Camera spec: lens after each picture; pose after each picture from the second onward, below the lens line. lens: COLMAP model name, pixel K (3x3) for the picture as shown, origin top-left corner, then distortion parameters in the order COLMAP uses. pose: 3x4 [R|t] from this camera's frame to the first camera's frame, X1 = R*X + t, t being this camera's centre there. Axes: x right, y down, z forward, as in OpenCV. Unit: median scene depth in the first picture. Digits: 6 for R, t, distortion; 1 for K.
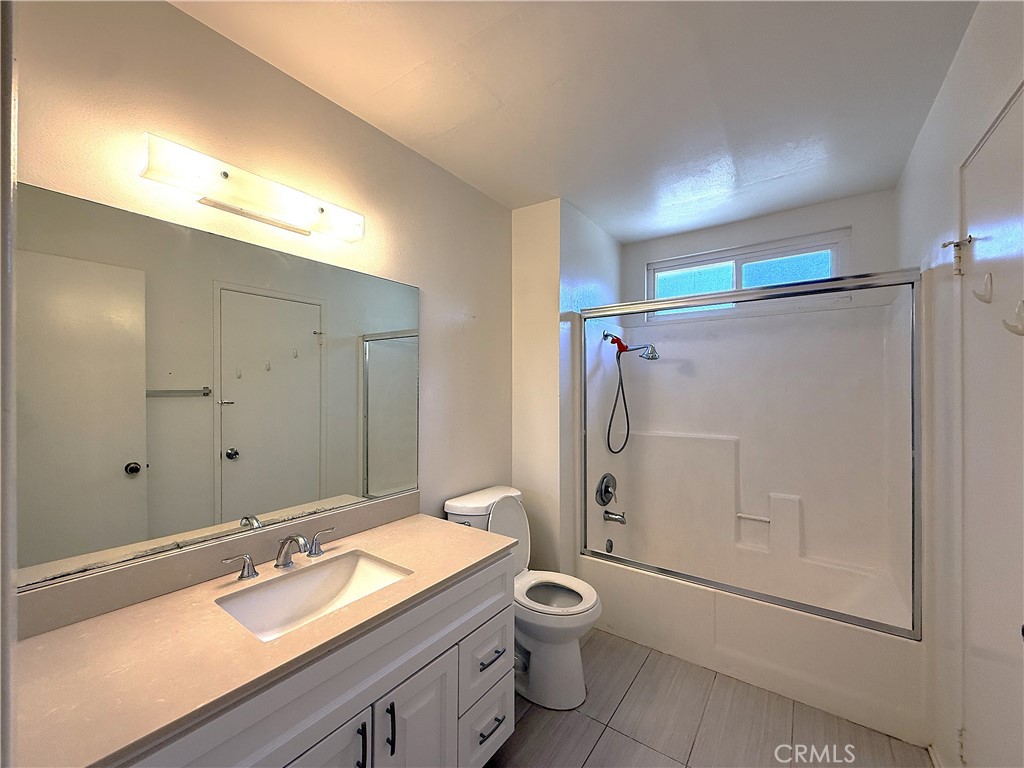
lens RADIAL K [[408.2, 0, 509.8], [0, 408.2, 386.4], [0, 0, 1]] dist [-0.000935, -0.000006]
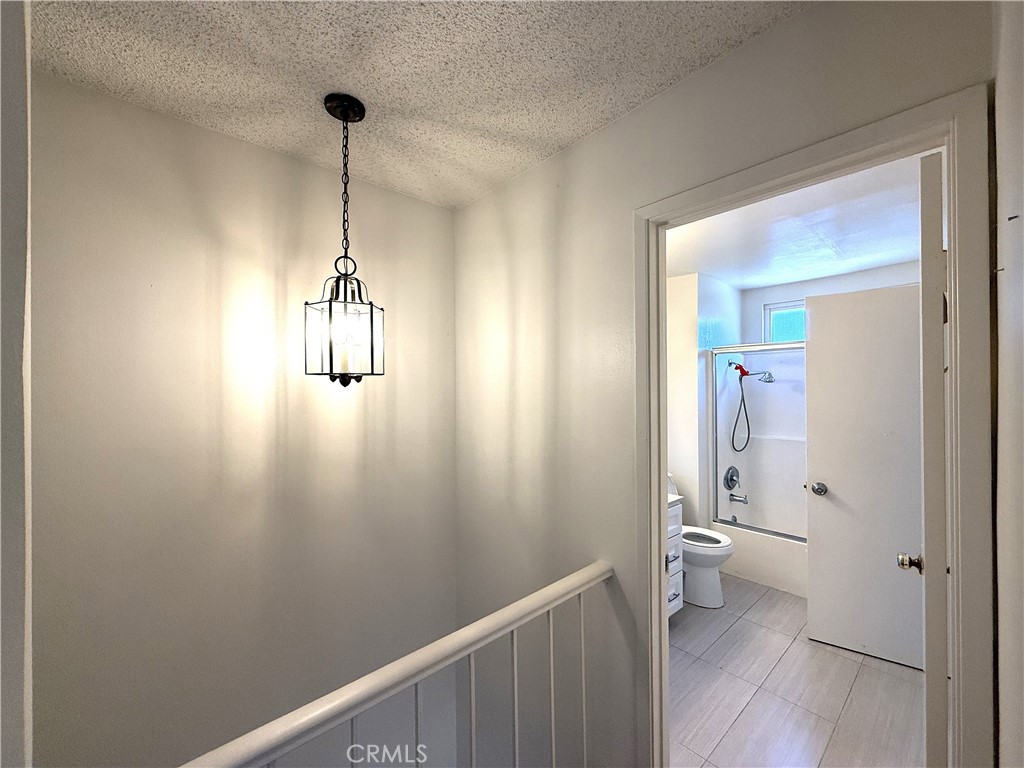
lens RADIAL K [[416.5, 0, 507.8], [0, 416.5, 387.3], [0, 0, 1]] dist [0.000574, 0.000214]
pose [[0.976153, -0.004730, -0.217034, -0.190164], [0.005555, 0.999979, 0.003188, -0.057322], [0.217015, -0.004318, 0.976159, -0.517759]]
